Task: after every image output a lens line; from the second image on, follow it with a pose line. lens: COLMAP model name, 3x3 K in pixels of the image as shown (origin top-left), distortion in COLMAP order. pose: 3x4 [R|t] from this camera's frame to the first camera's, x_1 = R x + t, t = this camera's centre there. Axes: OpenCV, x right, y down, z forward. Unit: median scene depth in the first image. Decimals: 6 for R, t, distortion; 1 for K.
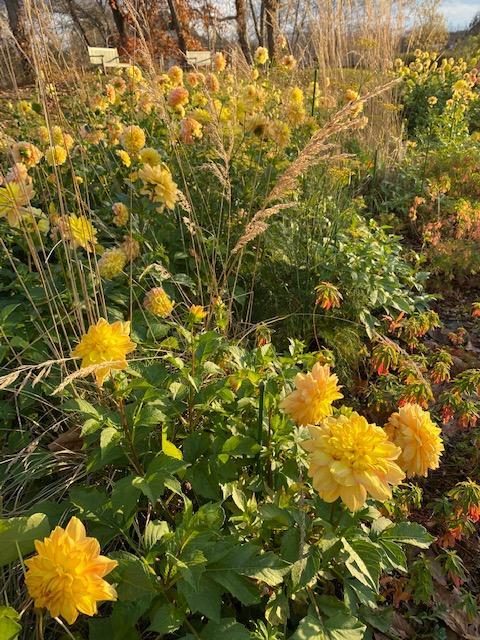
lens RADIAL K [[488.5, 0, 240.0], [0, 488.5, 320.0], [0, 0, 1]] dist [-0.001796, -0.009922]
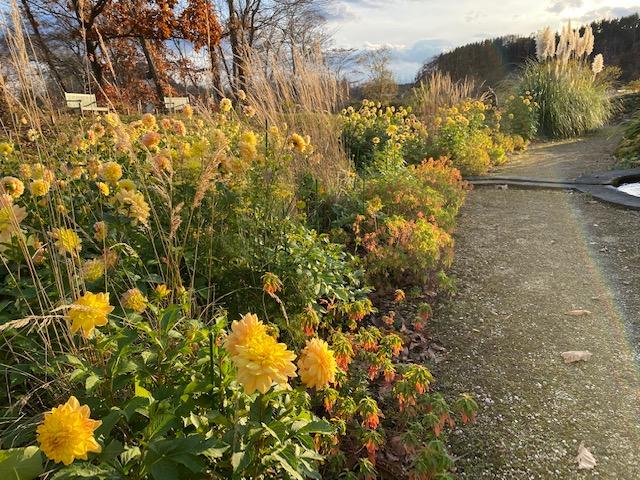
lens RADIAL K [[488.5, 0, 320.0], [0, 488.5, 240.0], [0, 0, 1]] dist [-0.001796, -0.009922]
pose [[0.979916, -0.043438, 0.194621, 0.036247], [0.084893, 0.973999, -0.210044, 0.074496], [-0.180437, 0.222348, 0.958125, -0.175966]]
